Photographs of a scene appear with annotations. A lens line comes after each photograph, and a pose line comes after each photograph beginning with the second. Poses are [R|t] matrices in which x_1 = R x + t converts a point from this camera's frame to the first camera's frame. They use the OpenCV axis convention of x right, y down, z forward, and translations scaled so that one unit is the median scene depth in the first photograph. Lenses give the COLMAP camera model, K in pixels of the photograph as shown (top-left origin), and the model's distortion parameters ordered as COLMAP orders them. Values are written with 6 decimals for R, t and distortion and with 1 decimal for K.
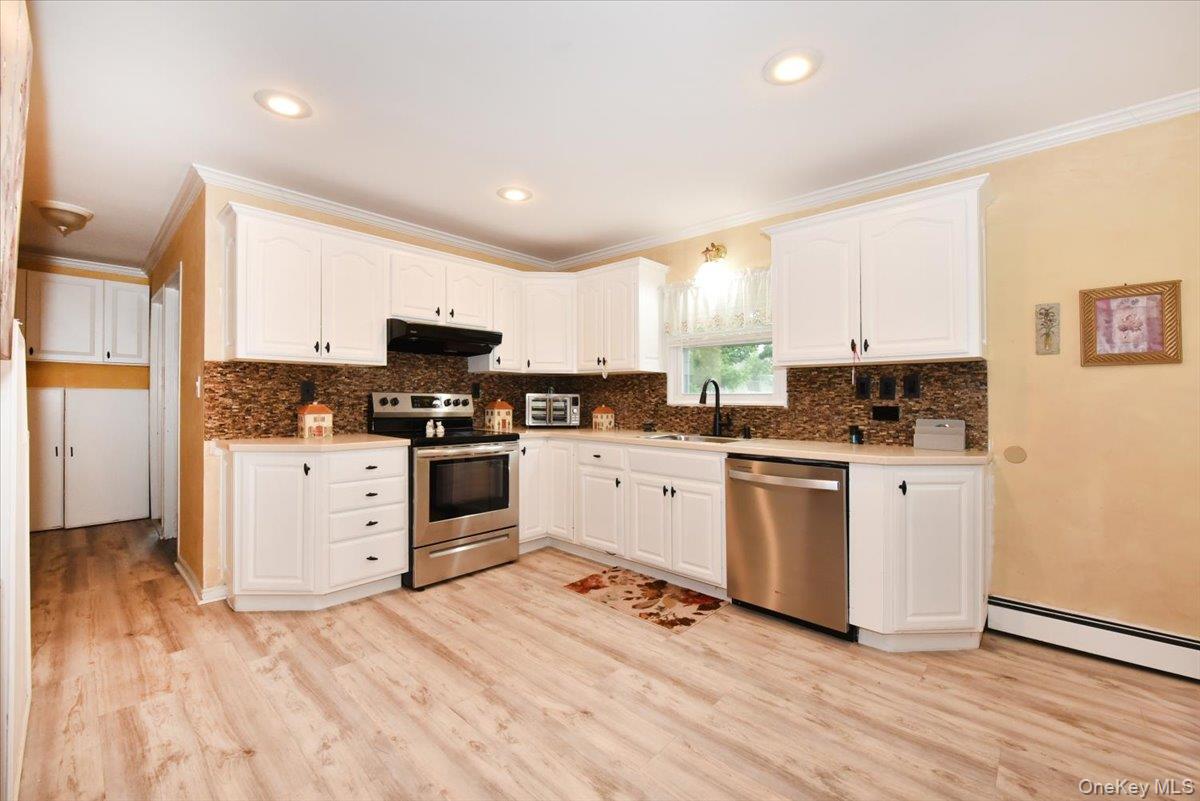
lens RADIAL K [[485.6, 0, 594.9], [0, 485.6, 394.1], [0, 0, 1]] dist [-0.004372, -0.000509]
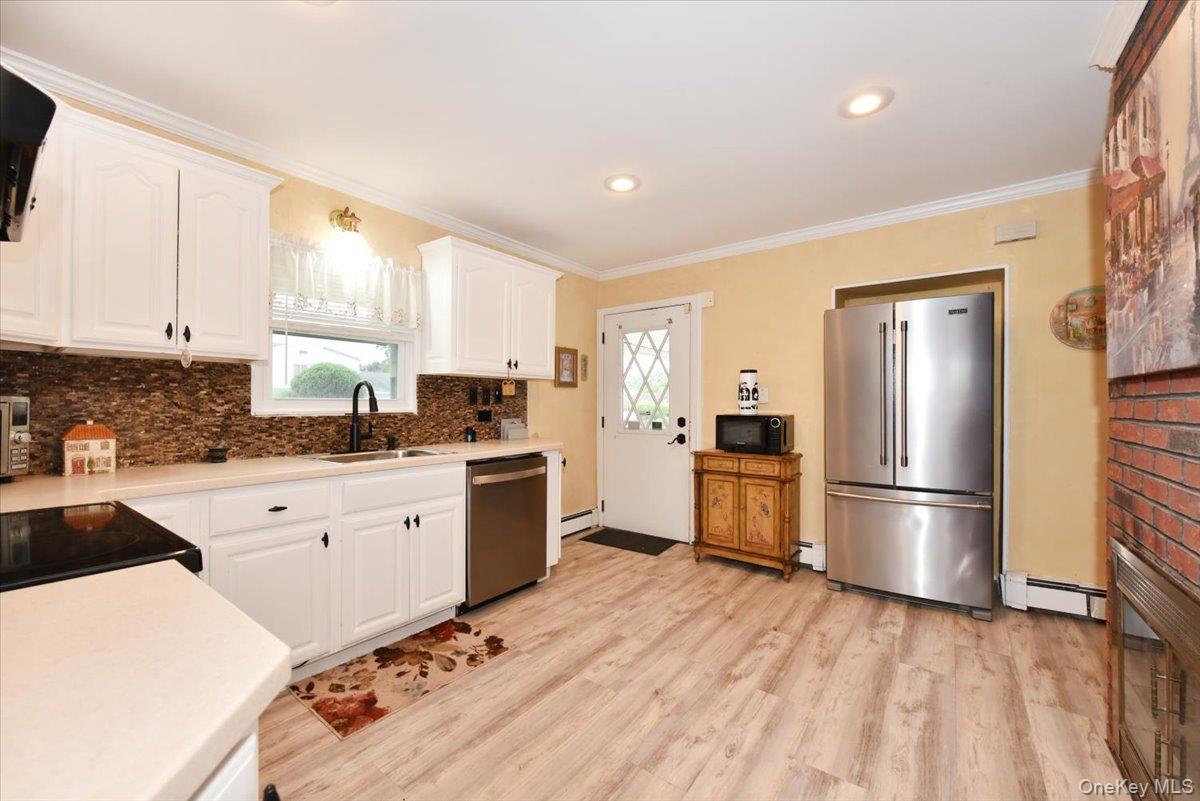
lens RADIAL K [[502.9, 0, 604.2], [0, 502.9, 397.5], [0, 0, 1]] dist [-0.004232, -0.000063]
pose [[-0.137306, 0.008743, 0.990490, -0.733362], [-0.009983, 0.999898, -0.010210, 0.001051], [-0.990478, -0.011290, -0.137205, 0.828471]]
